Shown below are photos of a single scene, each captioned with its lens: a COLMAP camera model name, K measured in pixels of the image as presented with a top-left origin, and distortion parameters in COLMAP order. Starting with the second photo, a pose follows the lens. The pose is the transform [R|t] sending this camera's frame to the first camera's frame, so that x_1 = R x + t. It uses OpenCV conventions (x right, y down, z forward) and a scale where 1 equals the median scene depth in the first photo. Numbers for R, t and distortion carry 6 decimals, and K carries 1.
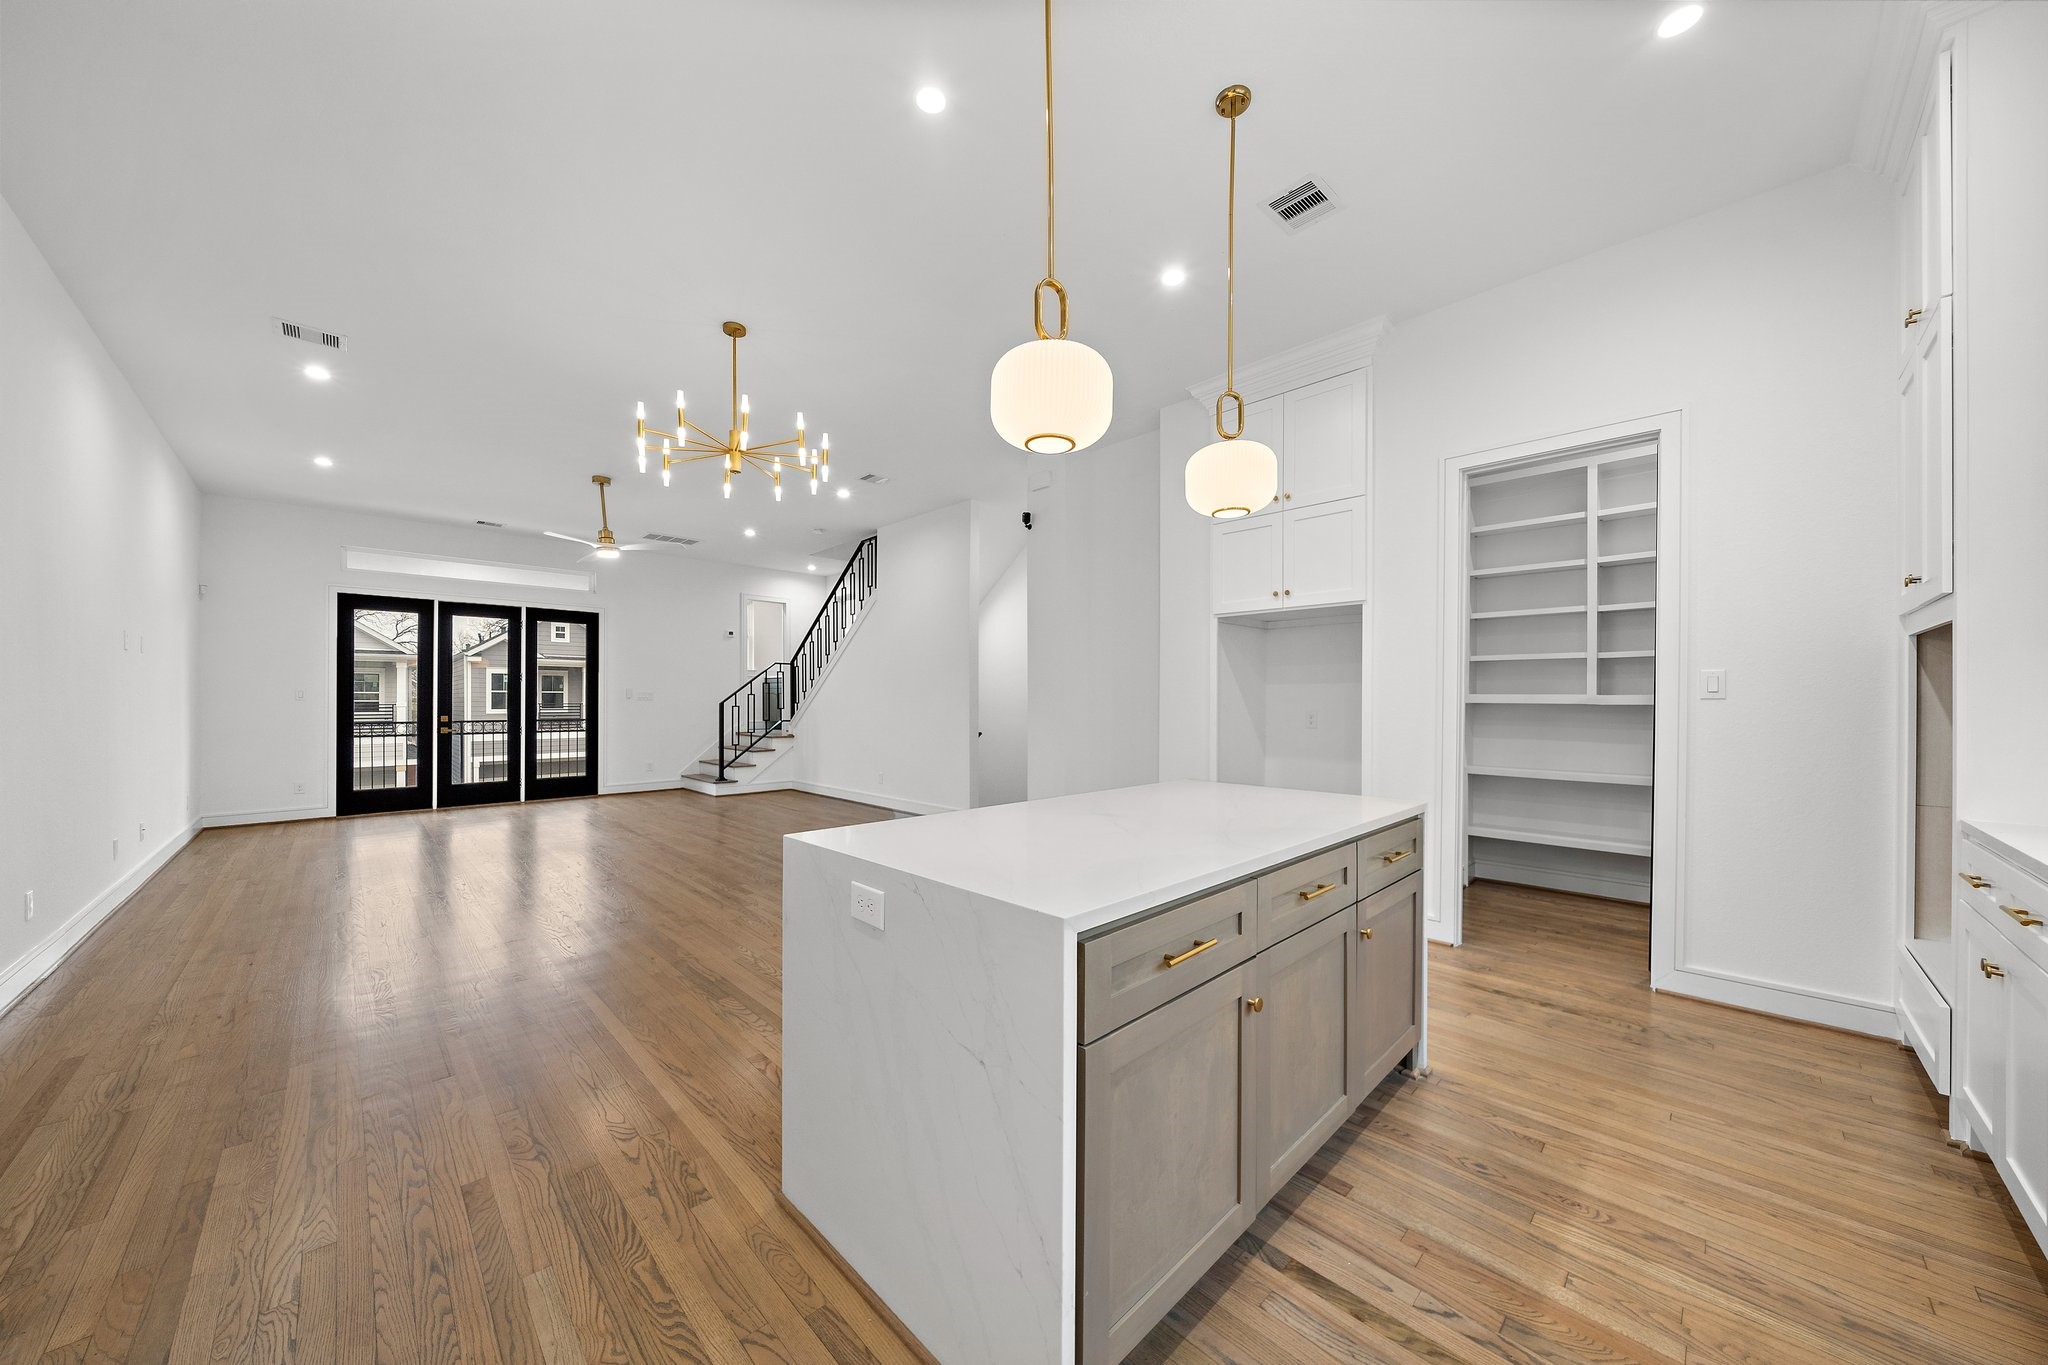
lens RADIAL K [[712.8, 0, 1024.9], [0, 712.8, 700.8], [0, 0, 1]] dist [-0.002279, -0.000198]
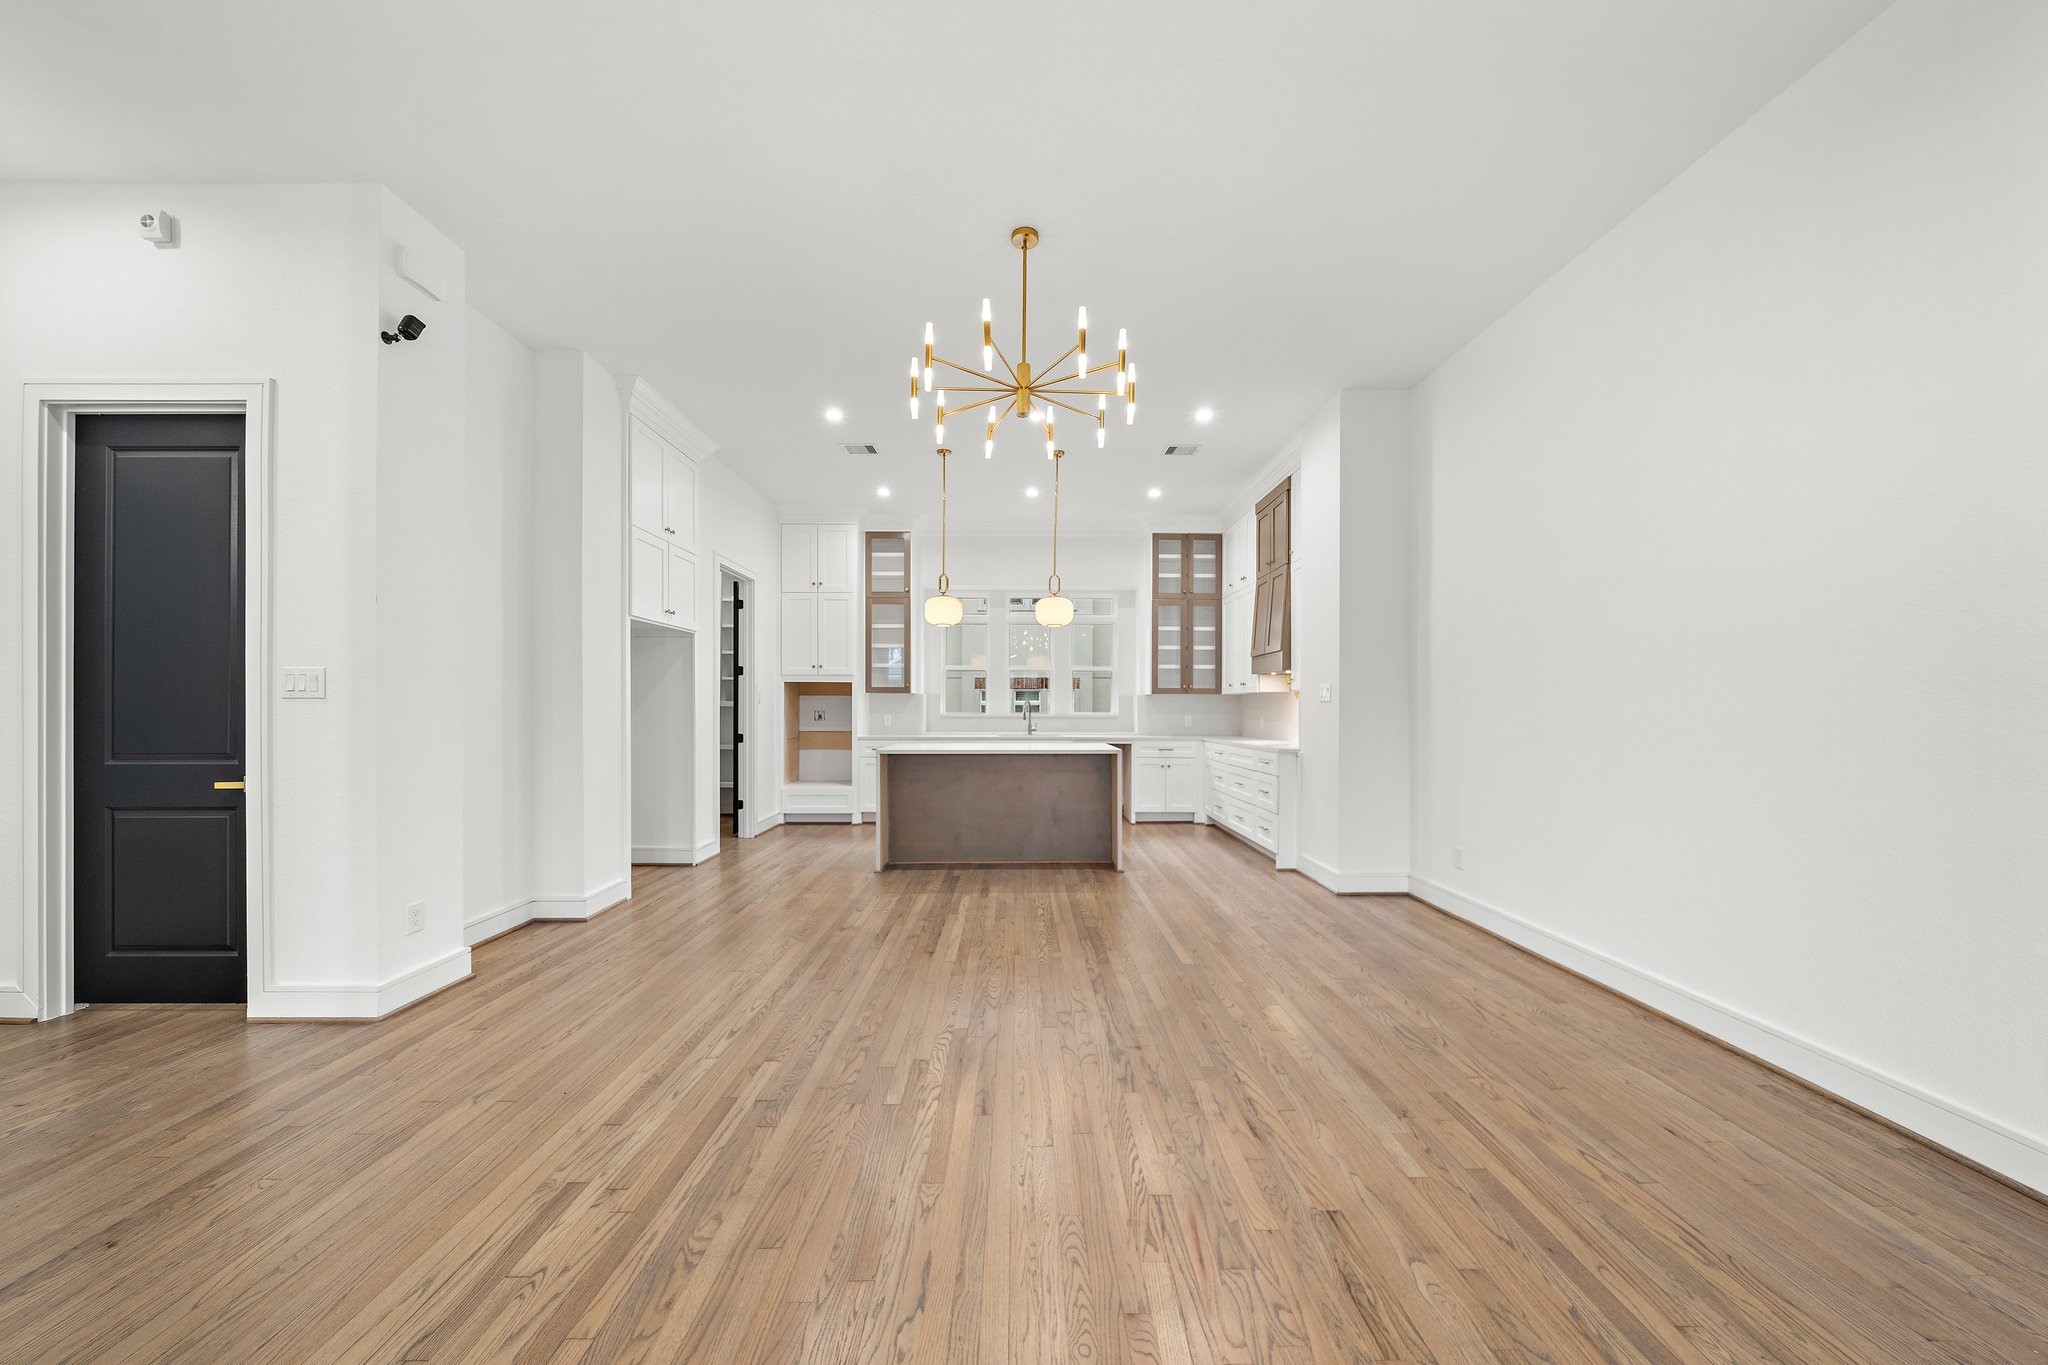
lens RADIAL K [[701.0, 0, 1026.9], [0, 701.0, 709.5], [0, 0, 1]] dist [-0.002393, -0.000201]
pose [[-0.727770, -0.002647, 0.685816, -0.432911], [-0.001603, 0.999996, 0.002159, 0.003326], [-0.685820, 0.000472, -0.727771, 0.715474]]
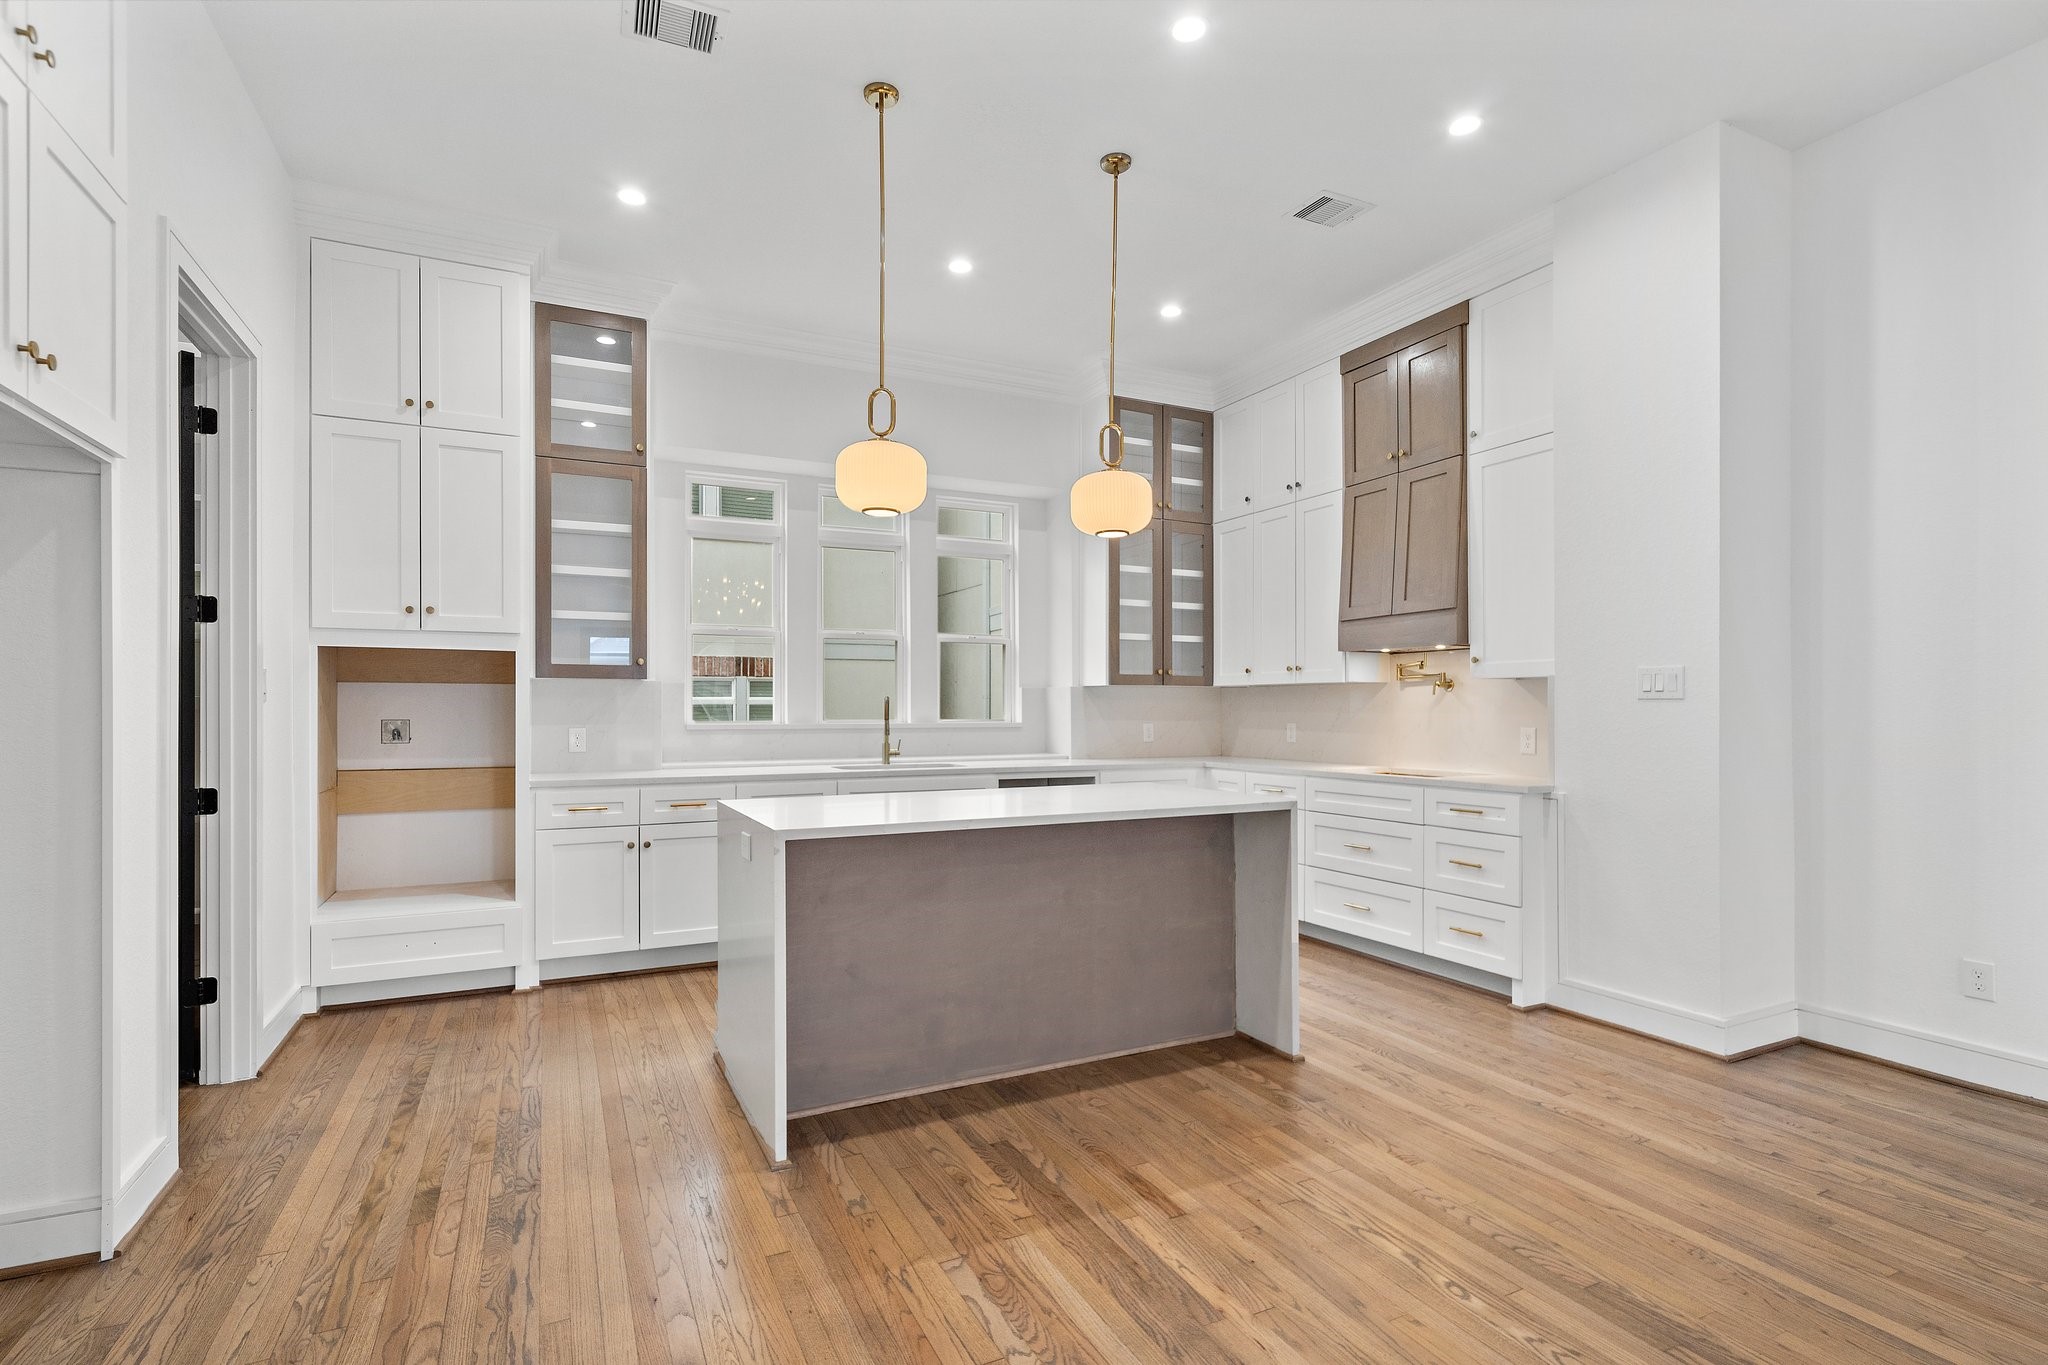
lens RADIAL K [[975.7, 0, 1025.9], [0, 975.7, 704.8], [0, 0, 1]] dist [0.001758, 0.000208]
pose [[-0.950640, 0.001663, 0.310291, -0.090153], [0.000772, 0.999995, -0.002992, 0.001303], [-0.310295, -0.002605, -0.950637, 0.630718]]
